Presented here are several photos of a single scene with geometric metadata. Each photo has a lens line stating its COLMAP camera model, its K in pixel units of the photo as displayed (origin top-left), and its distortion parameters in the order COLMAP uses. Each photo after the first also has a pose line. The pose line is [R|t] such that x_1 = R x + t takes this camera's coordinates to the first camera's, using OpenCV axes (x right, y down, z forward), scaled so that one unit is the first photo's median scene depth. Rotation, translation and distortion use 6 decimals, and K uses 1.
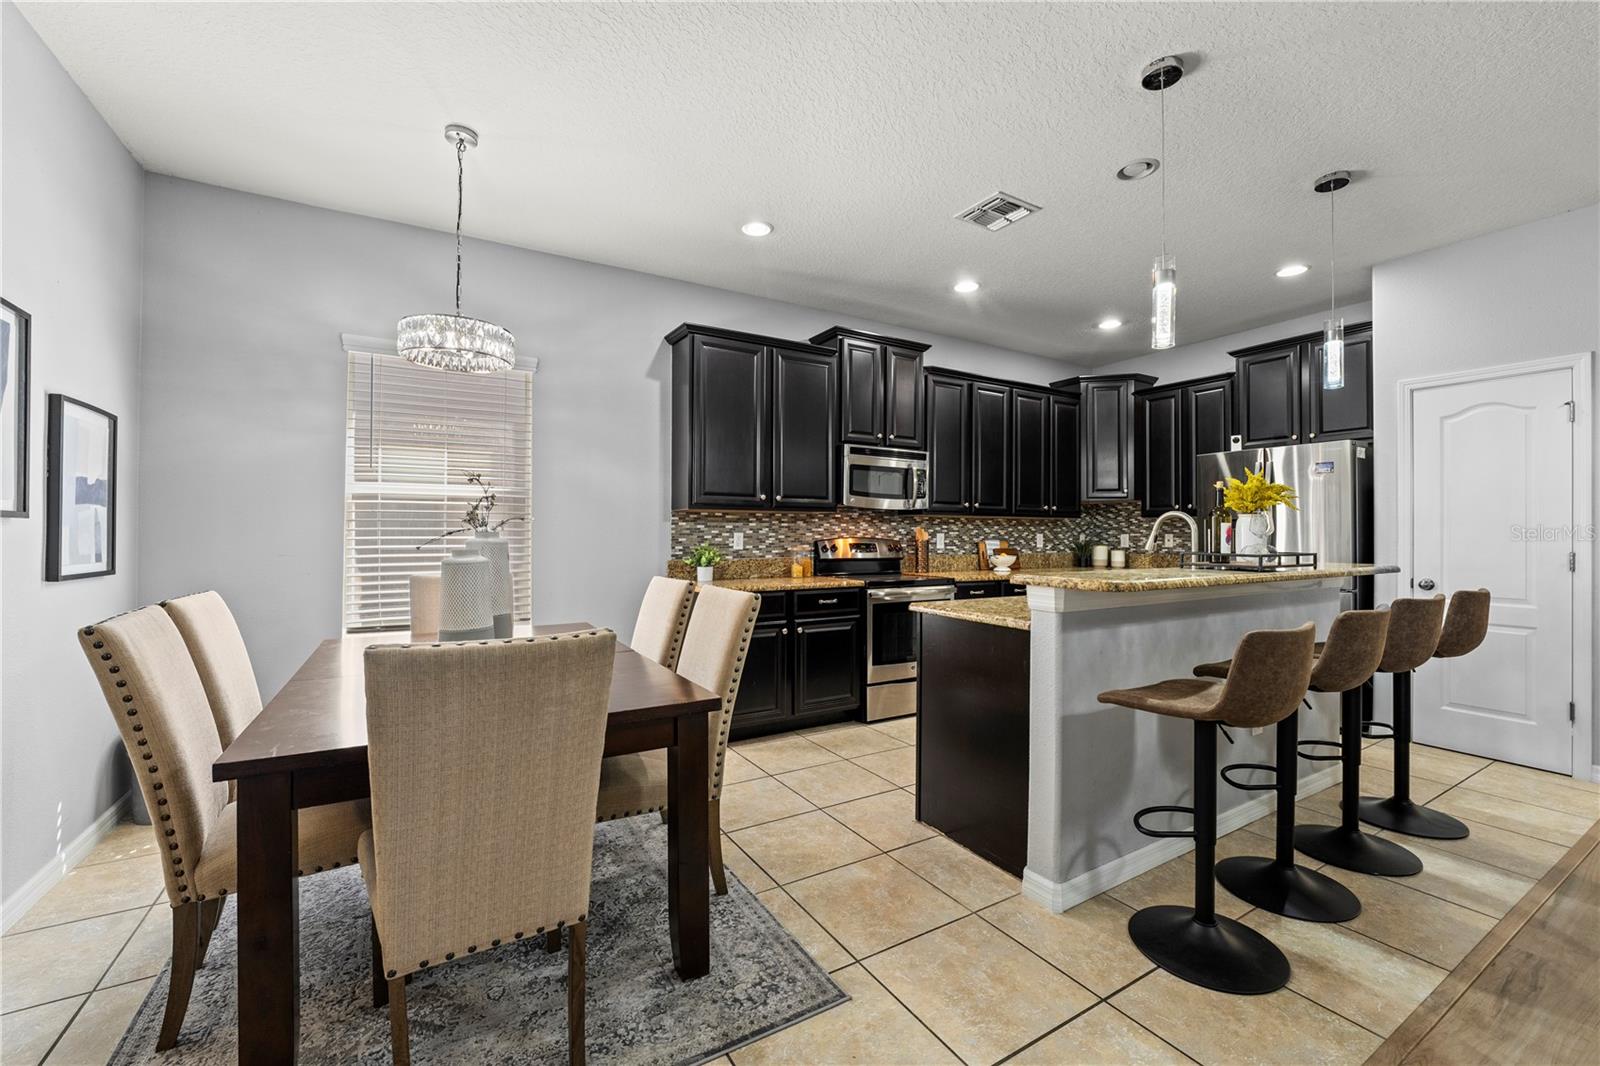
lens RADIAL K [[650.9, 0, 798.7], [0, 650.9, 530.6], [0, 0, 1]] dist [-0.017742, 0.004130]
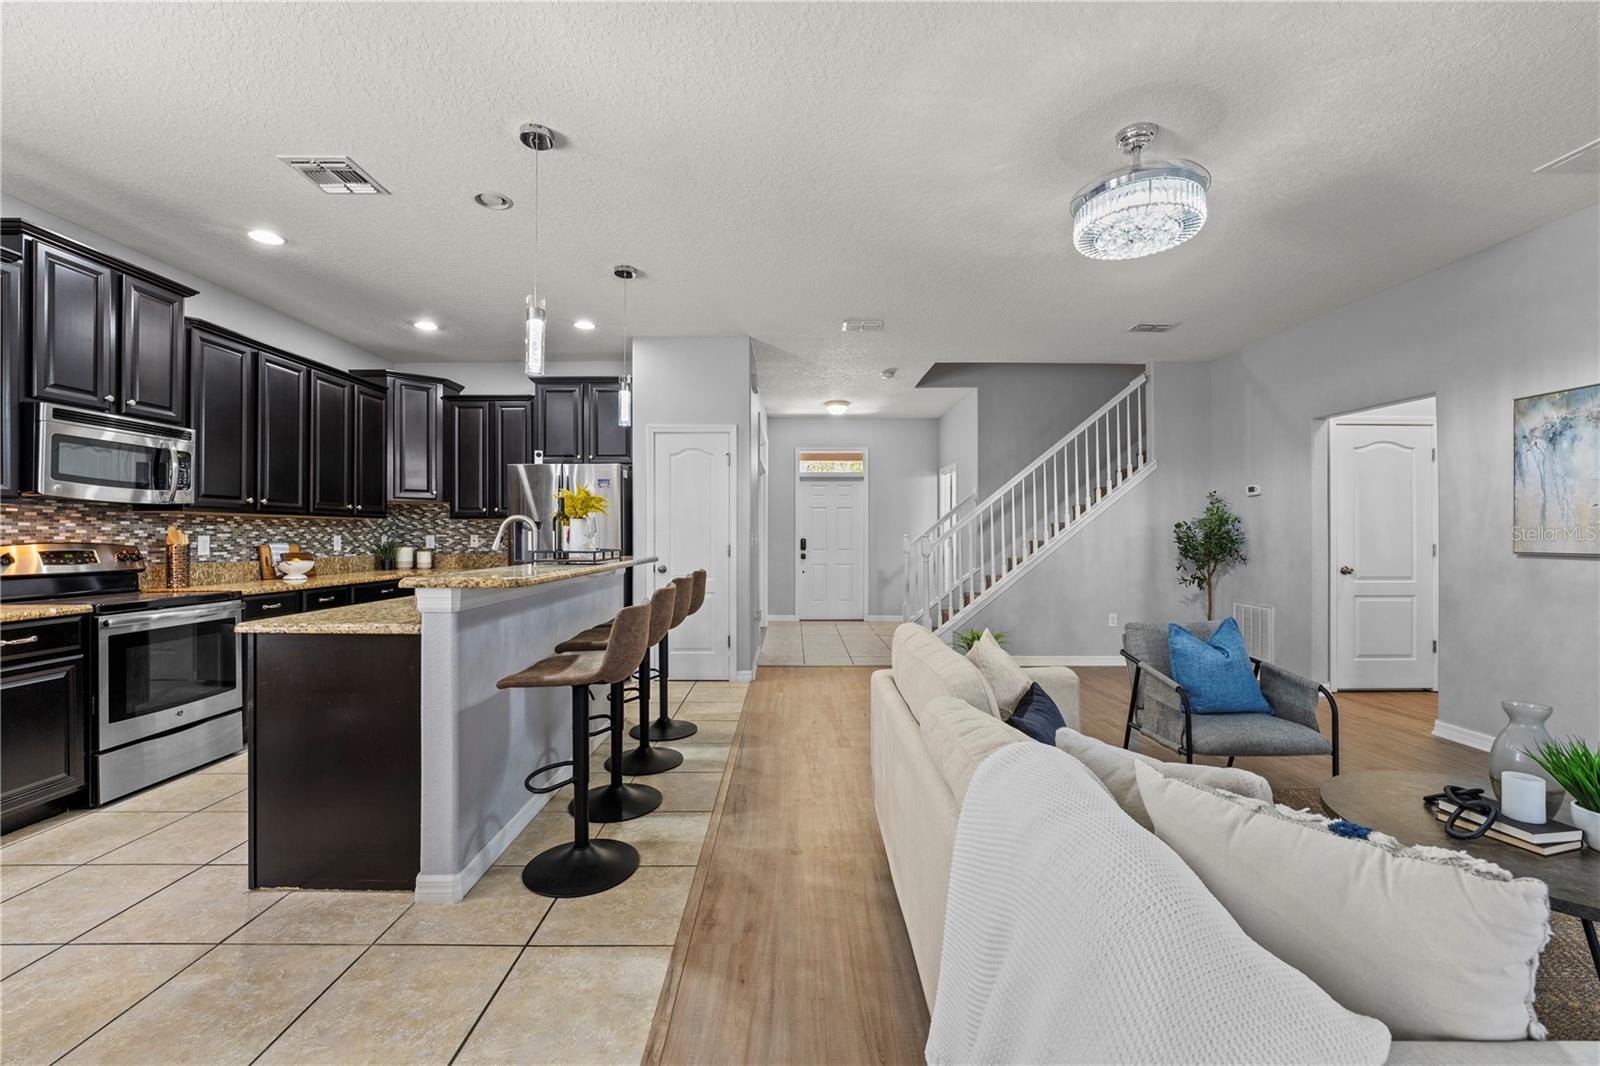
lens RADIAL K [[650.9, 0, 797.6], [0, 650.9, 532.8], [0, 0, 1]] dist [-0.017742, 0.004130]
pose [[0.504994, -0.002201, 0.863120, -0.110527], [0.000146, 0.999997, 0.002464, -0.001243], [-0.863123, -0.001119, 0.504993, 0.003649]]
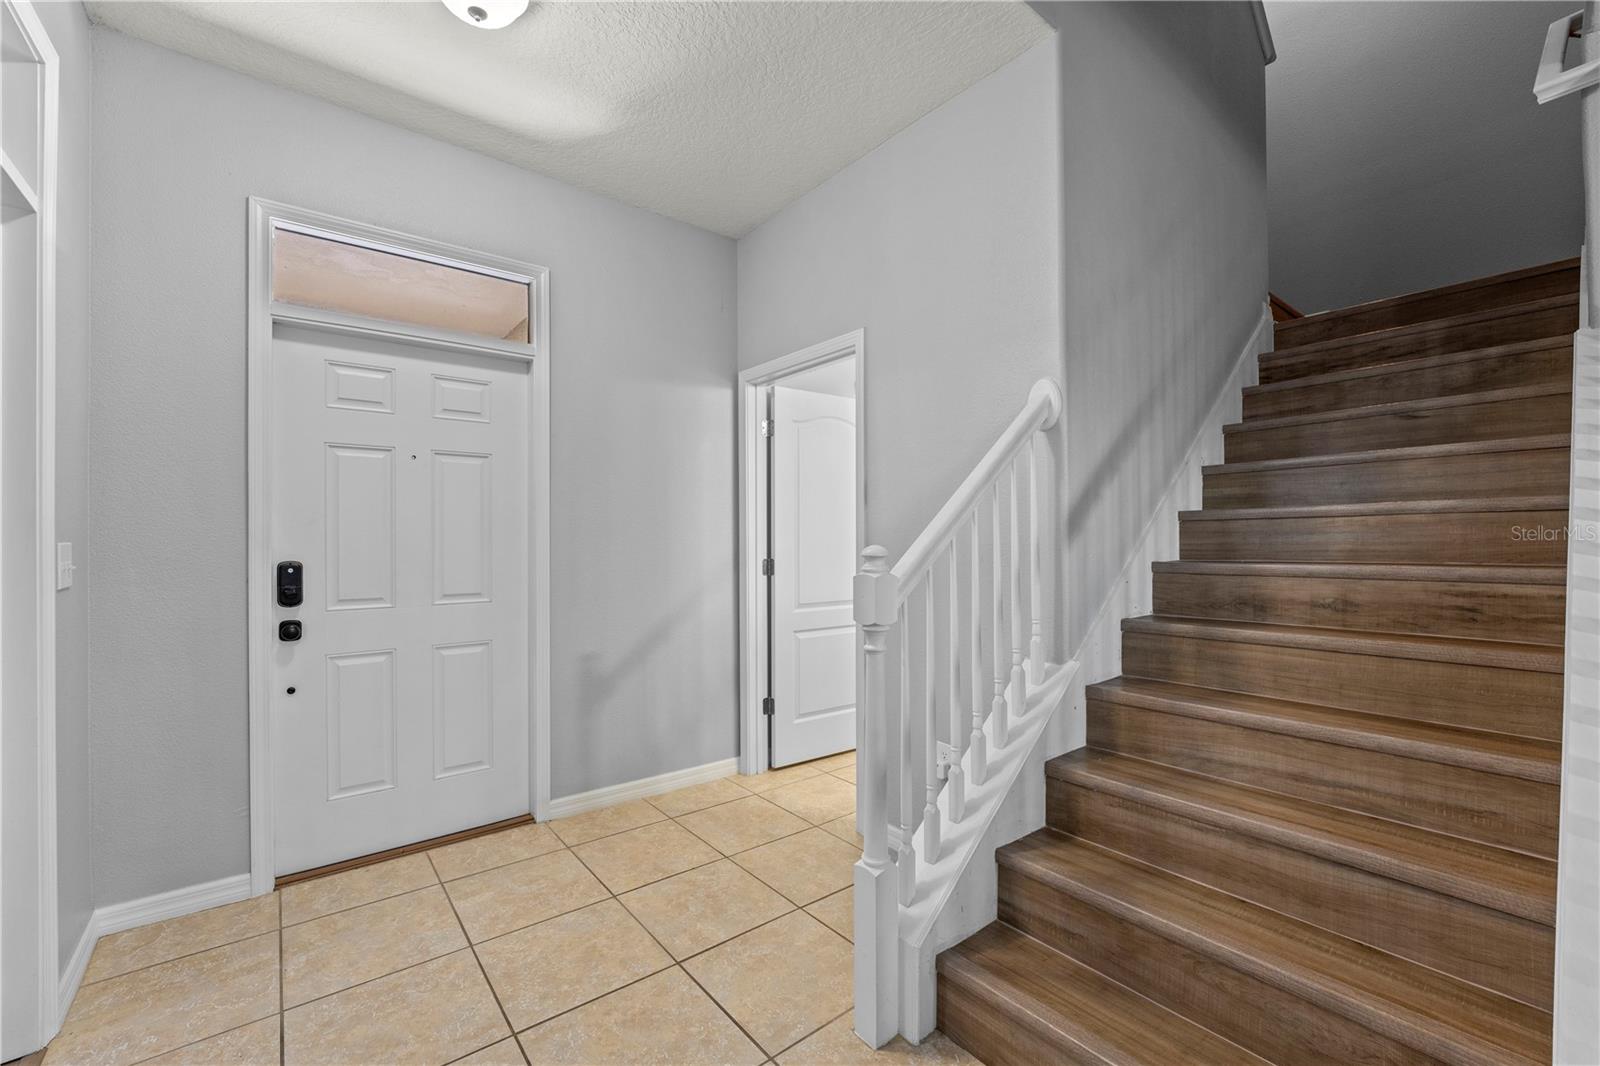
lens RADIAL K [[650.9, 0, 799.7], [0, 650.9, 544.9], [0, 0, 1]] dist [-0.017742, 0.004130]
pose [[-0.156101, -0.006892, 0.987717, 1.176468], [-0.000108, 0.999976, 0.006960, 0.006196], [-0.987741, 0.000980, -0.156098, 0.747933]]
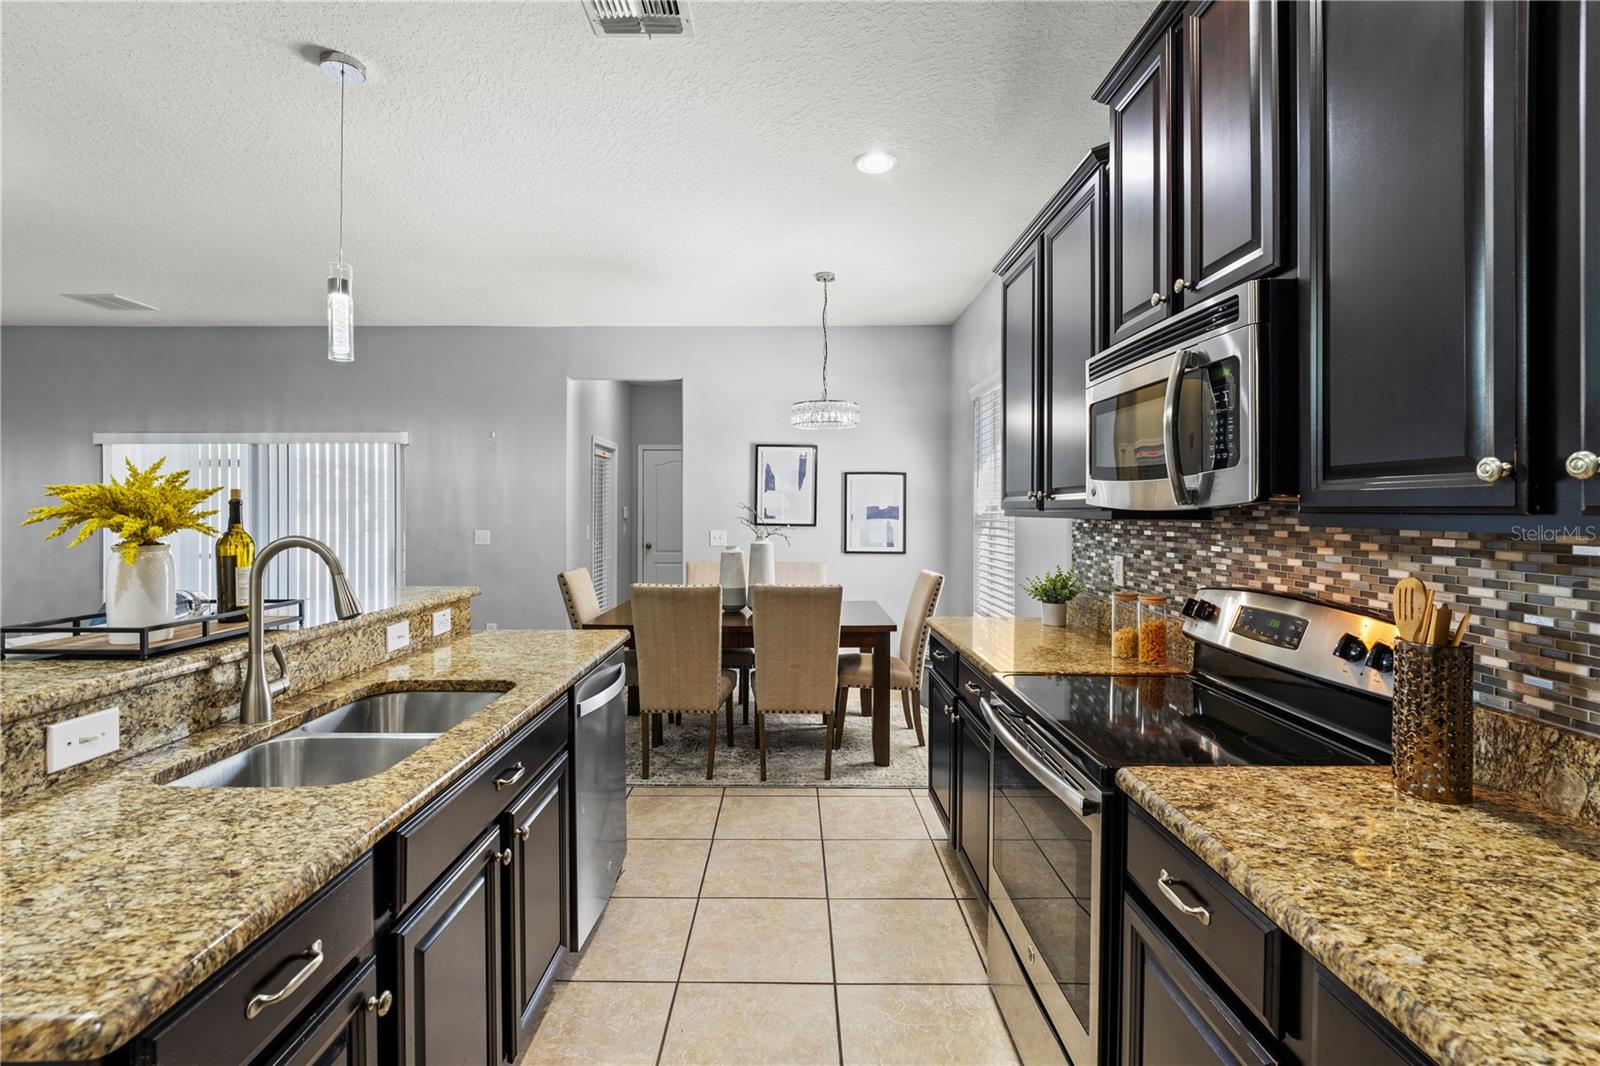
lens RADIAL K [[716.7, 0, 794.2], [0, 716.7, 510.8], [0, 0, 1]] dist [-0.003376, -0.000301]
pose [[-0.508475, -0.004403, -0.861066, 0.615168], [-0.003203, 0.999990, -0.003222, -0.034099], [0.861071, 0.001120, -0.508483, 1.144752]]
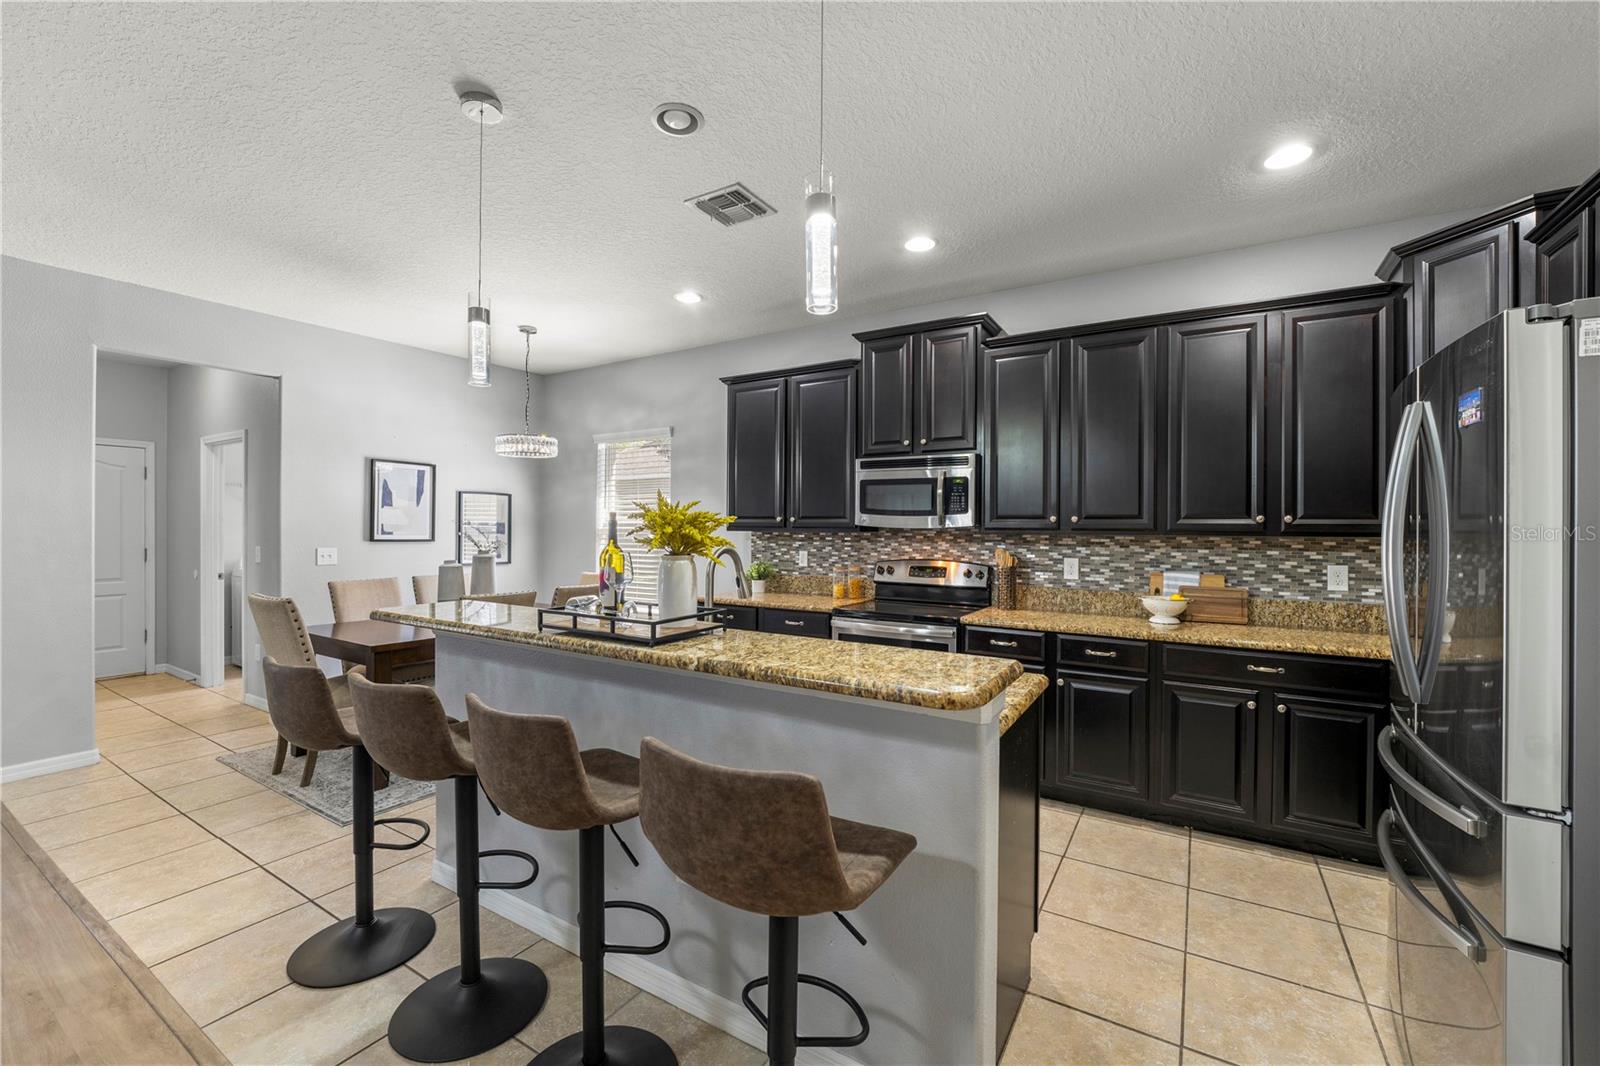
lens RADIAL K [[650.9, 0, 799.4], [0, 650.9, 521.9], [0, 0, 1]] dist [-0.017742, 0.004130]
pose [[0.464072, -0.008070, -0.885761, 0.913192], [-0.000730, 0.999955, -0.009493, -0.036576], [0.885797, 0.005052, 0.464045, 0.529506]]
